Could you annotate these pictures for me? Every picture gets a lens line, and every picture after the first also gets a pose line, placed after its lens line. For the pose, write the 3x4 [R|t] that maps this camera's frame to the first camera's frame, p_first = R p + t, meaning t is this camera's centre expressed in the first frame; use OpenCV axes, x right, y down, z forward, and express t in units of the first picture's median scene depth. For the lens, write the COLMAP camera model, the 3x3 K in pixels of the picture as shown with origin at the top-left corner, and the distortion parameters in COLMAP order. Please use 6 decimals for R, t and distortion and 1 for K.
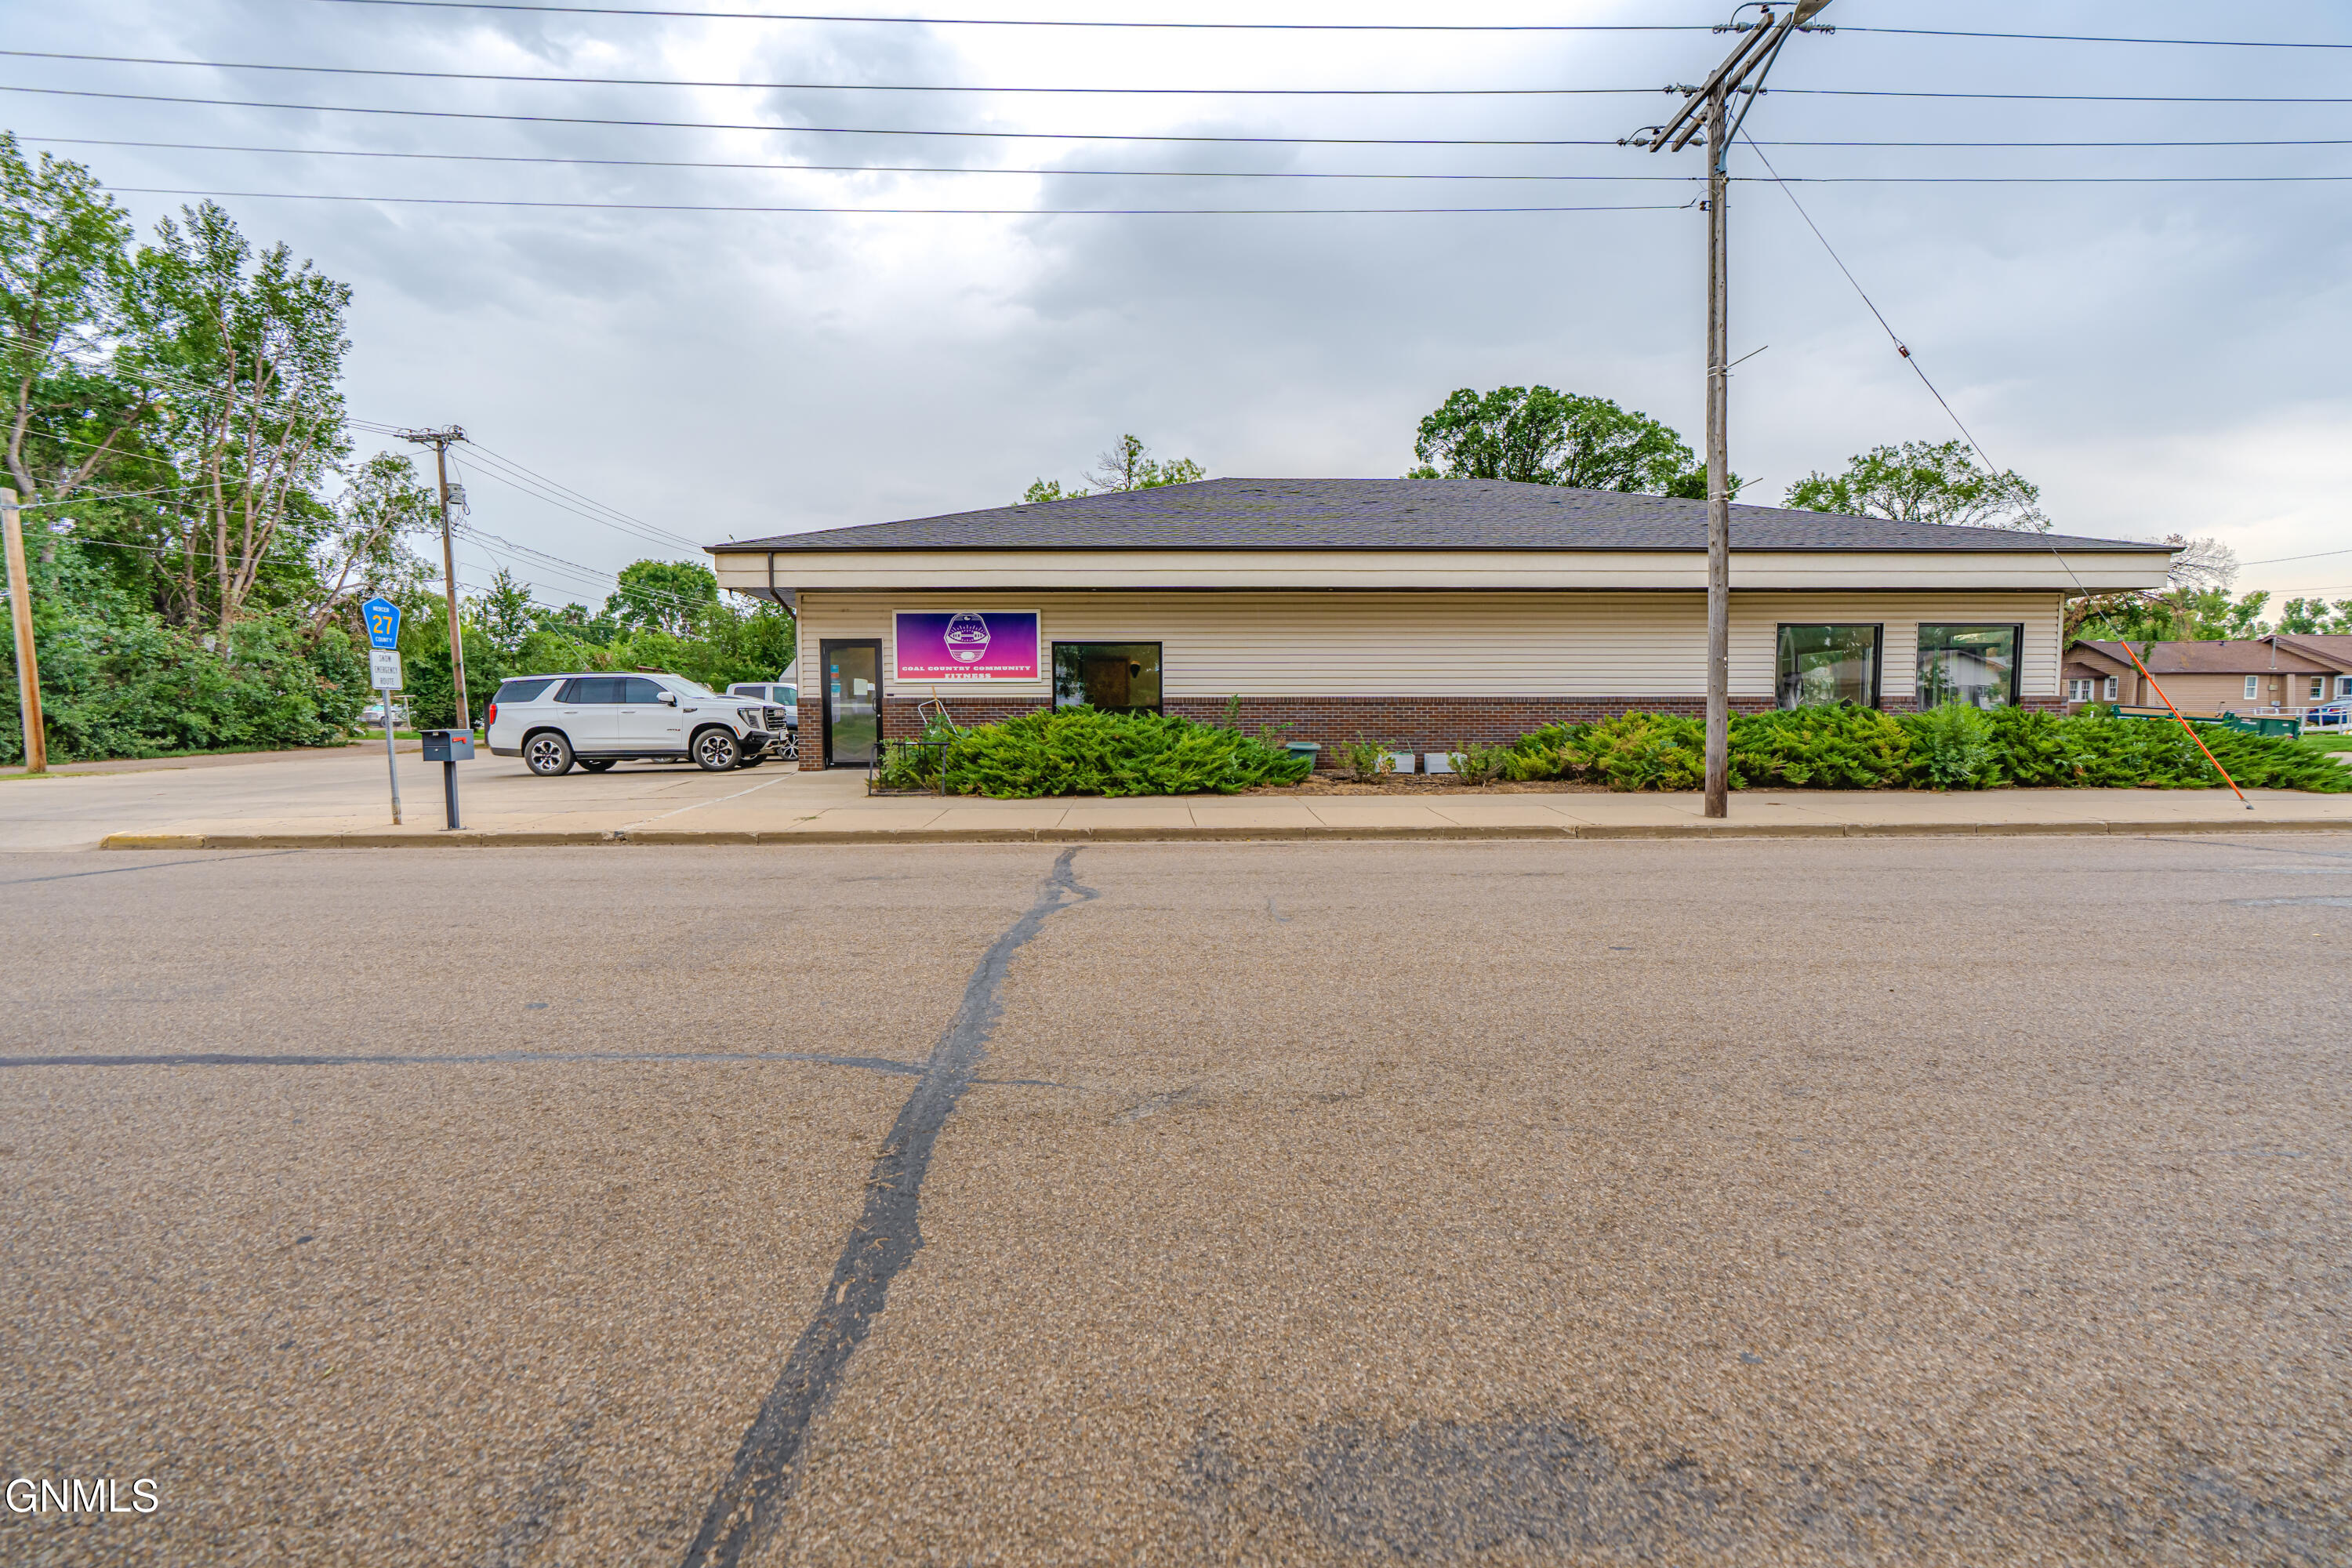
lens RADIAL K [[1039.0, 0, 1156.4], [0, 1039.0, 793.2], [0, 0, 1]] dist [-0.005993, 0.000252]
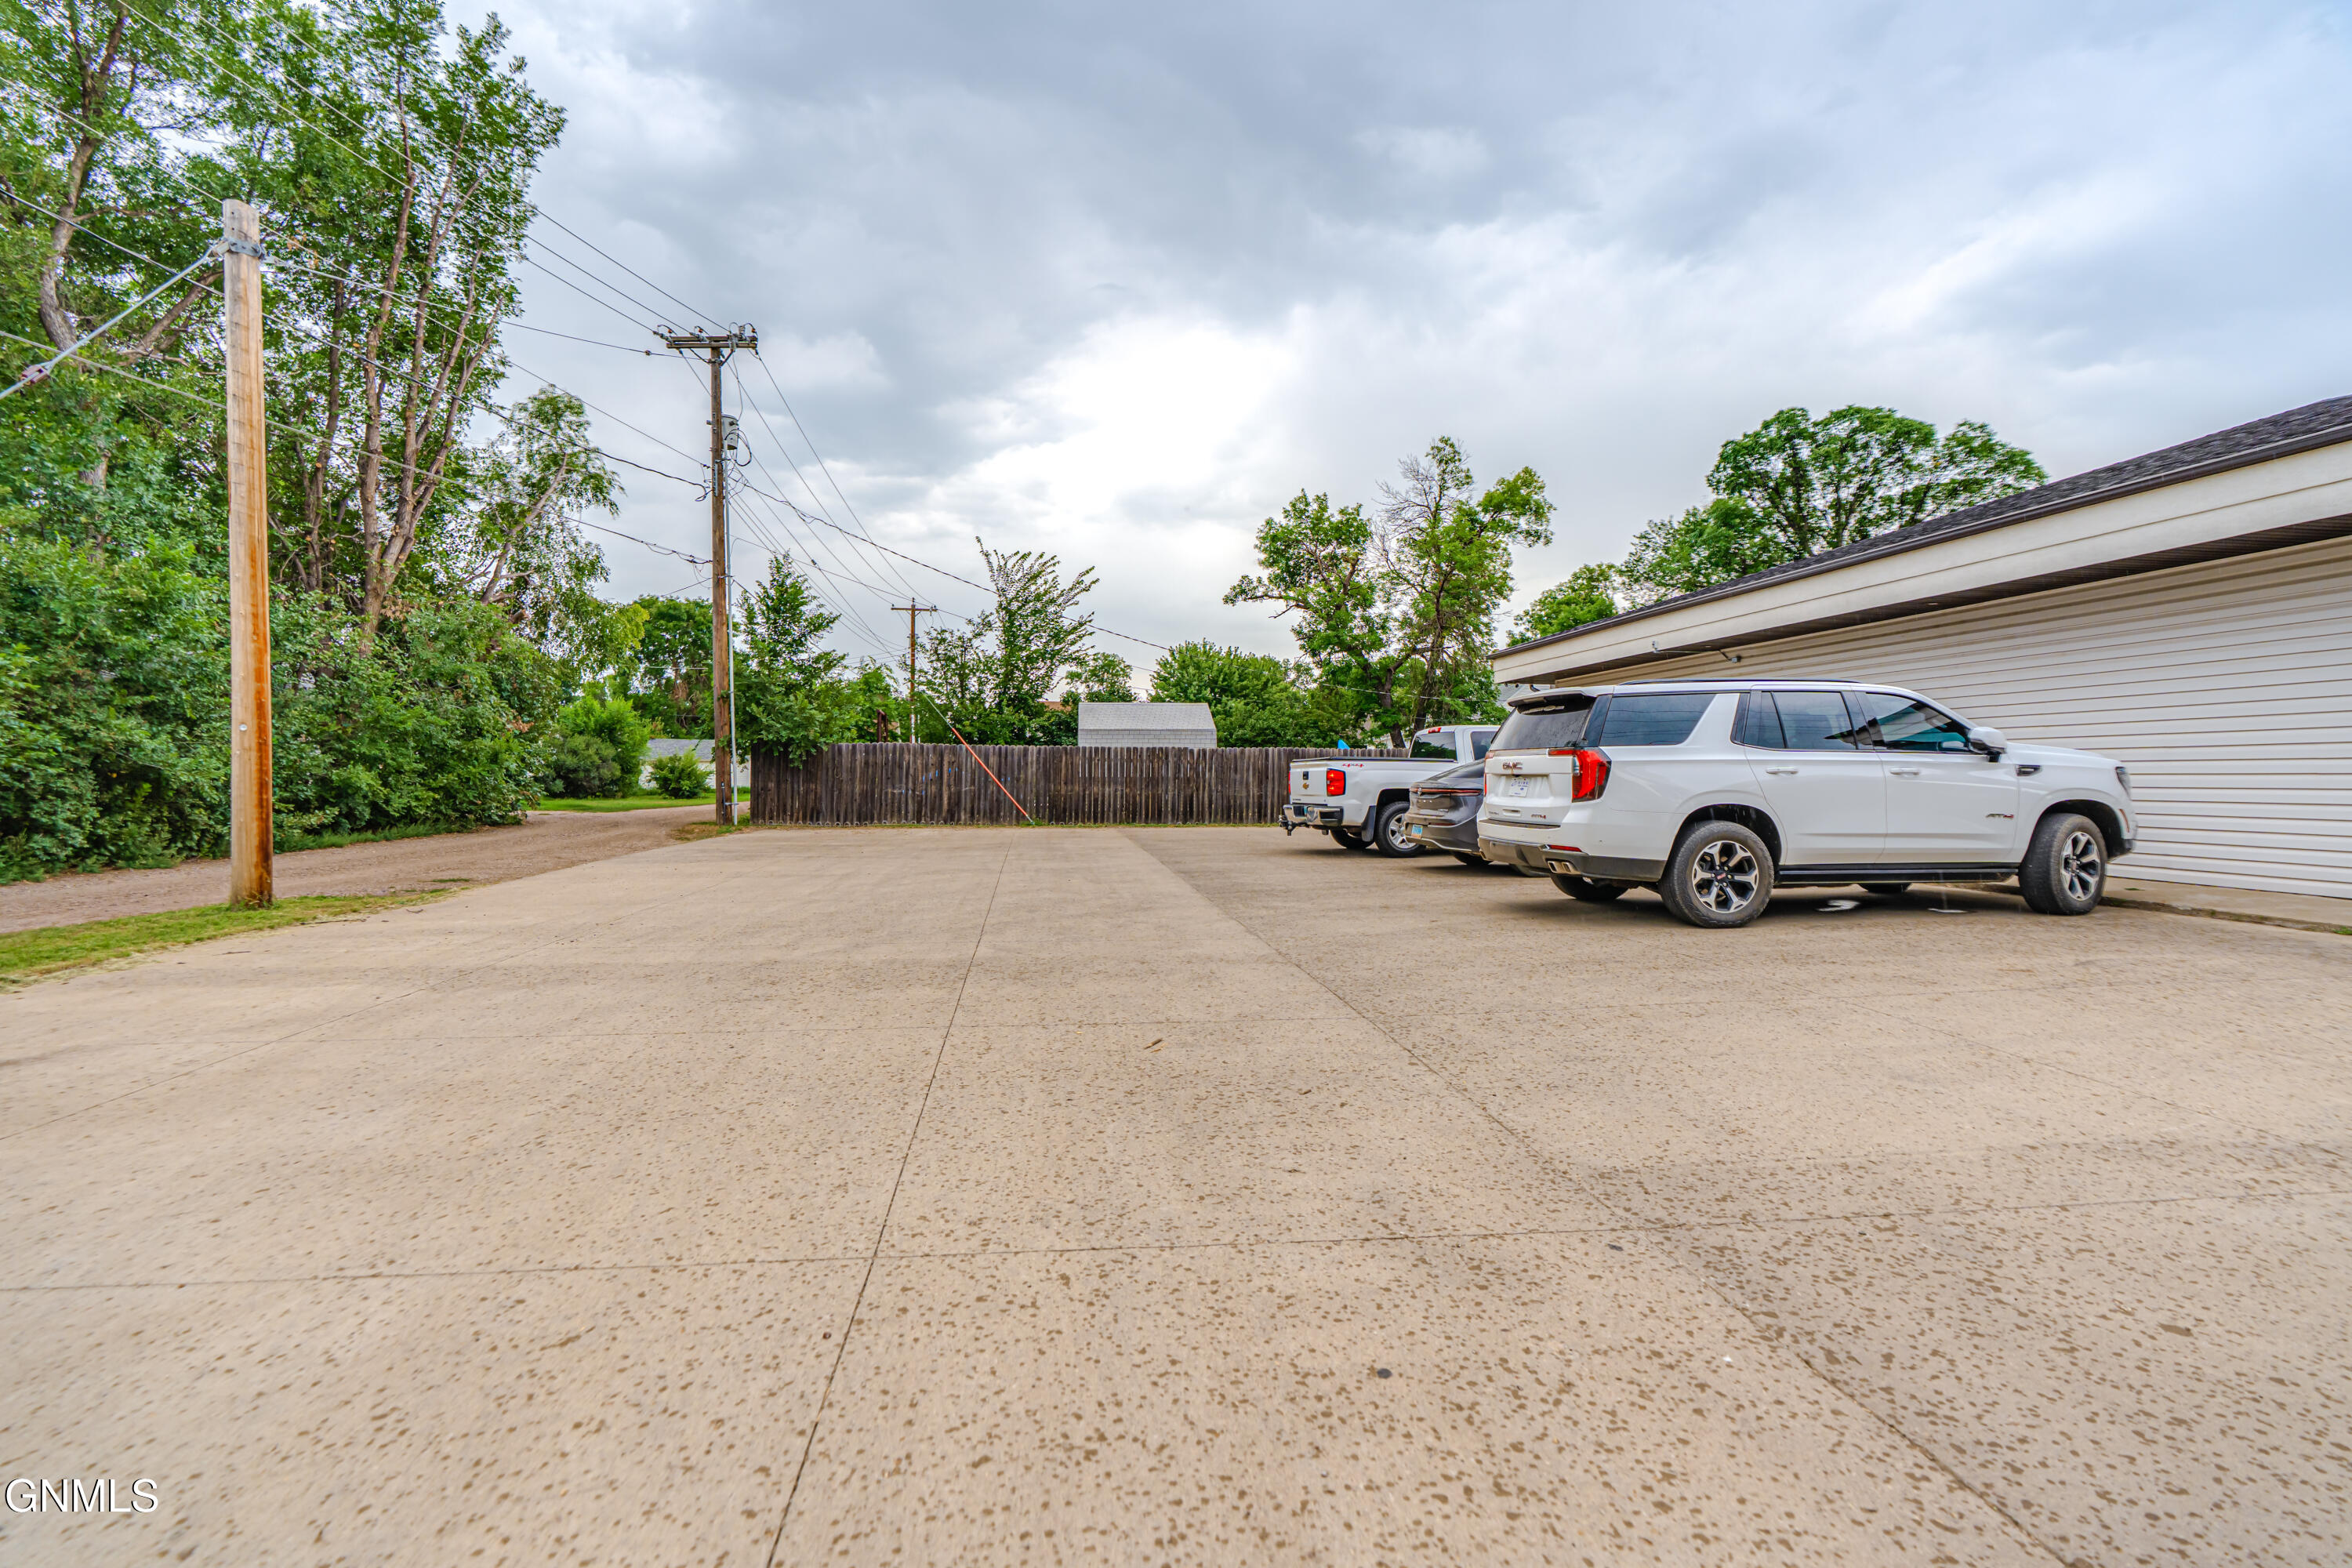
lens RADIAL K [[1064.3, 0, 1178.2], [0, 1064.3, 768.0], [0, 0, 1]] dist [-0.006092, 0.000843]
pose [[0.993389, 0.011396, 0.114232, -0.510589], [-0.001121, 0.995976, -0.089618, -0.024137], [-0.114794, 0.088897, 0.989404, 0.355418]]
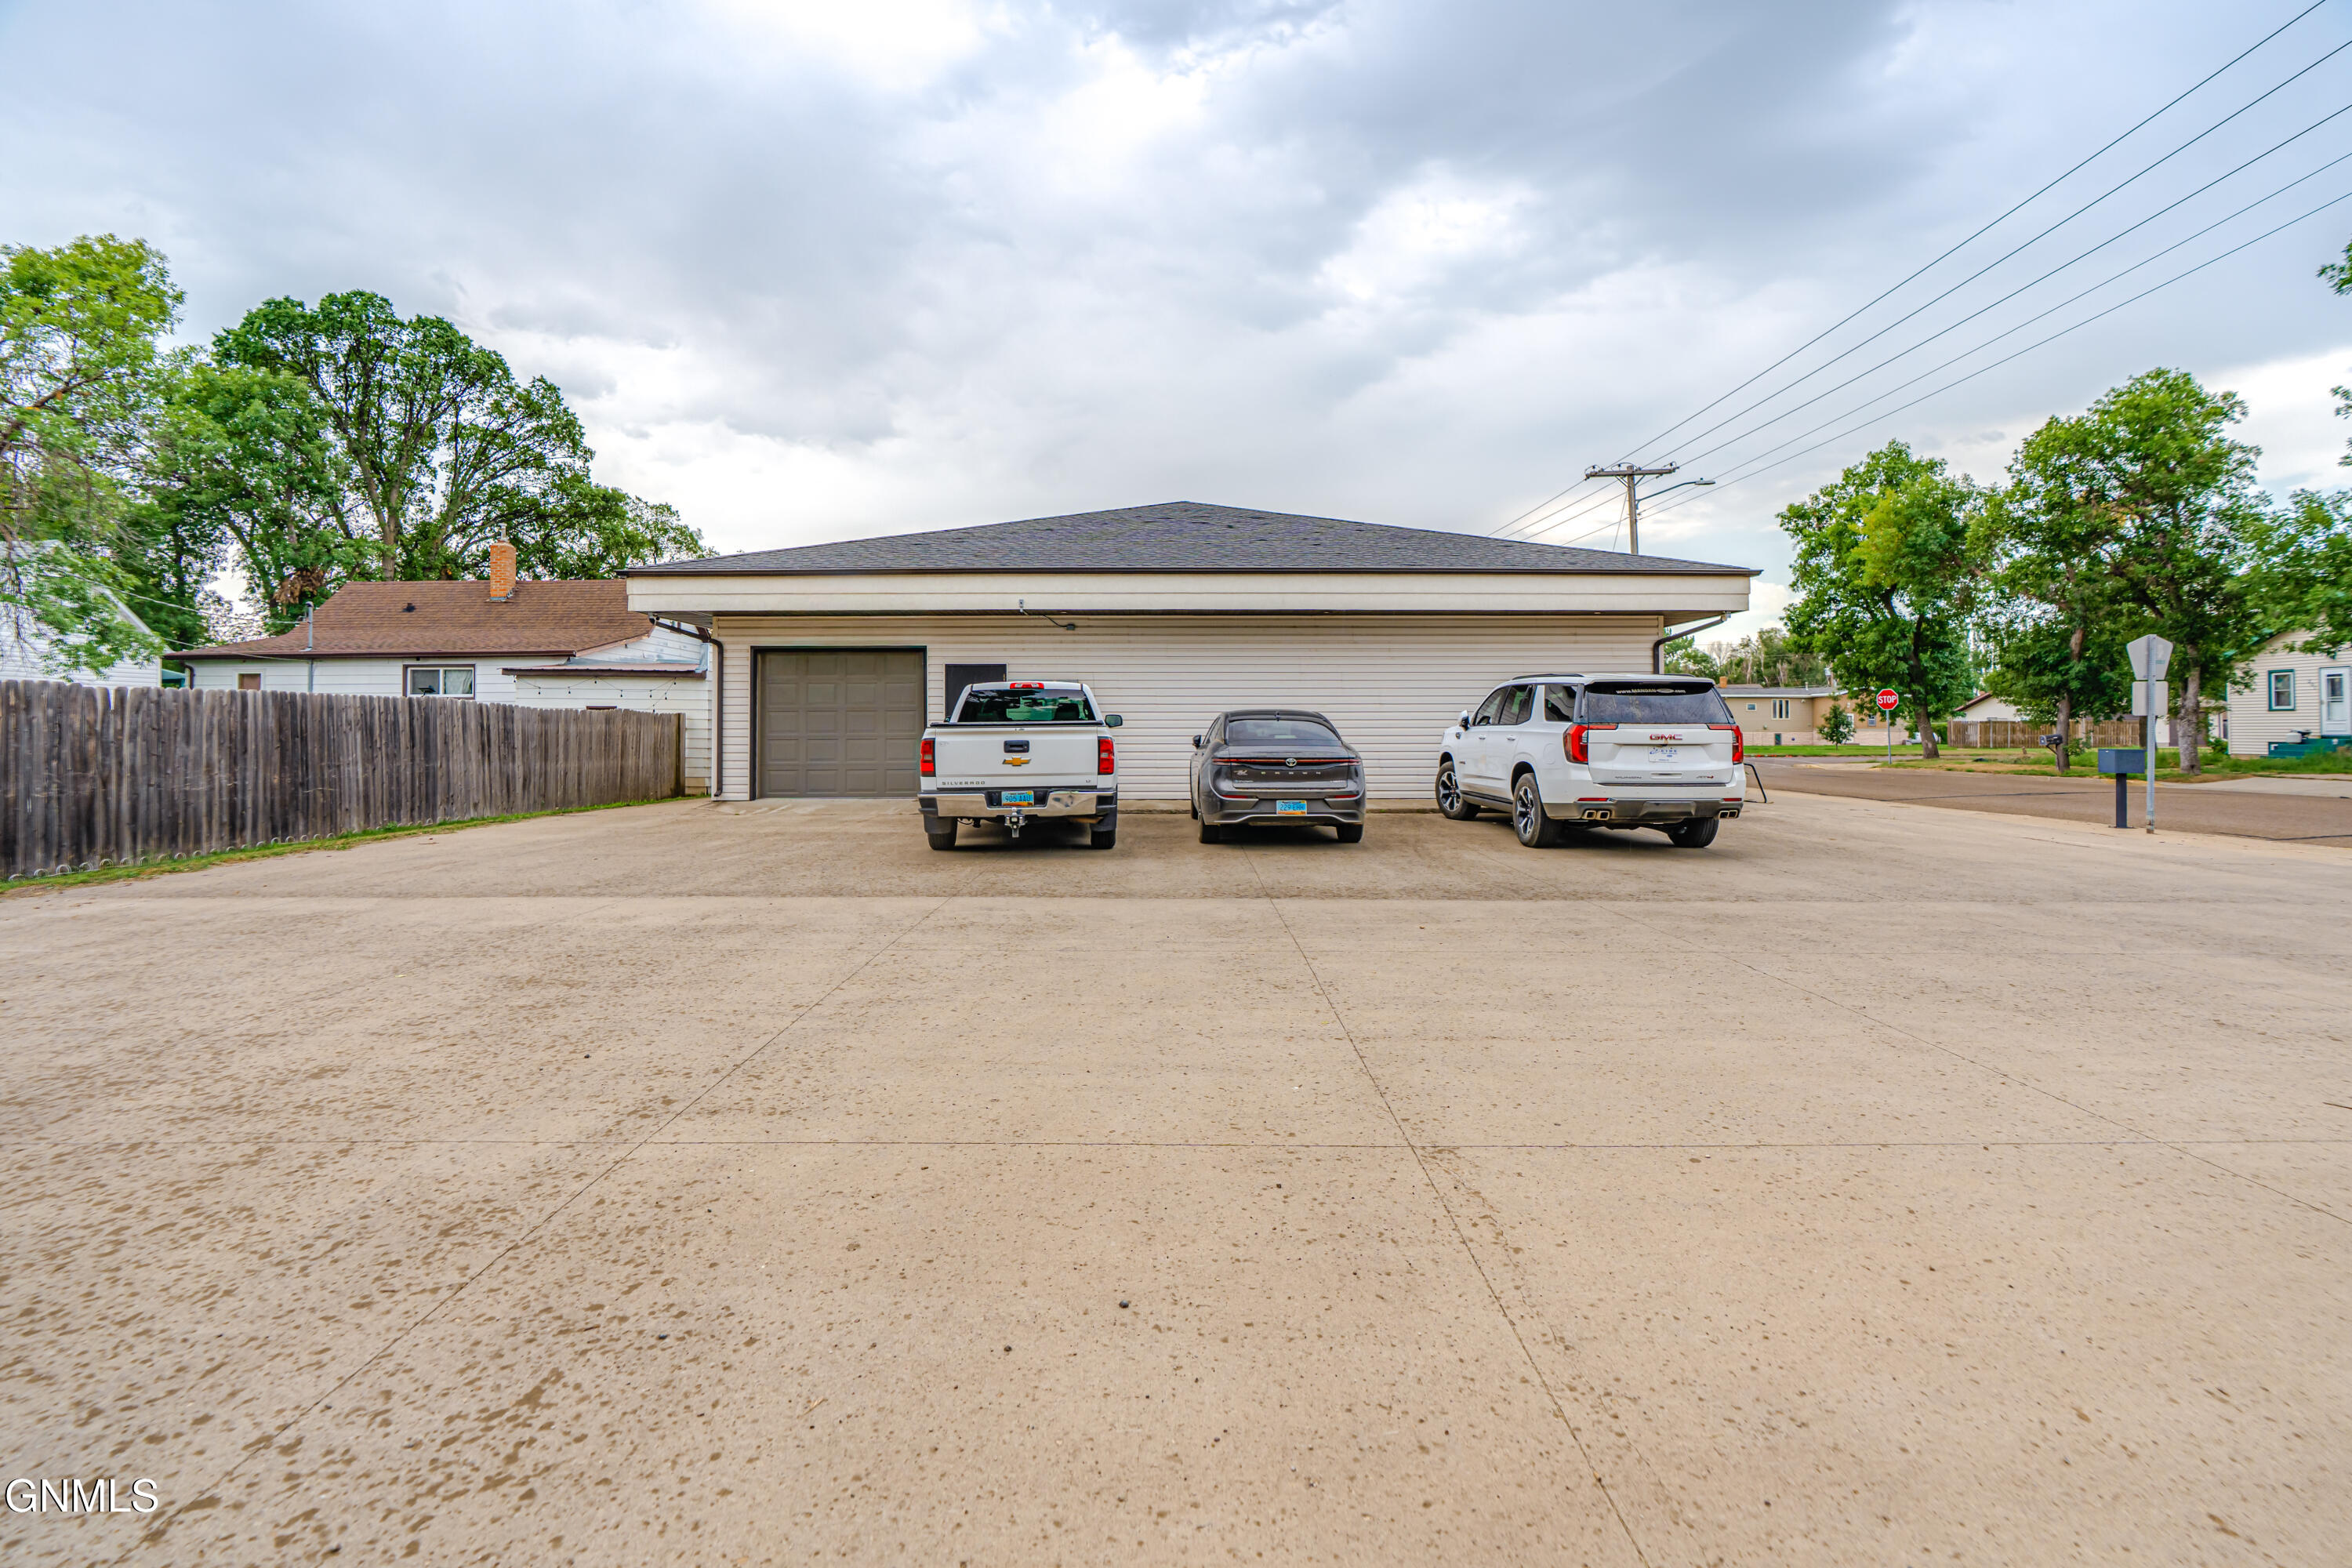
lens RADIAL K [[1064.3, 0, 1178.2], [0, 1064.3, 768.0], [0, 0, 1]] dist [-0.006092, 0.000843]
pose [[0.015096, -0.027851, 0.999498, -0.695482], [0.084187, 0.996098, 0.026485, -0.056659], [-0.996336, 0.083745, 0.017382, 0.713365]]
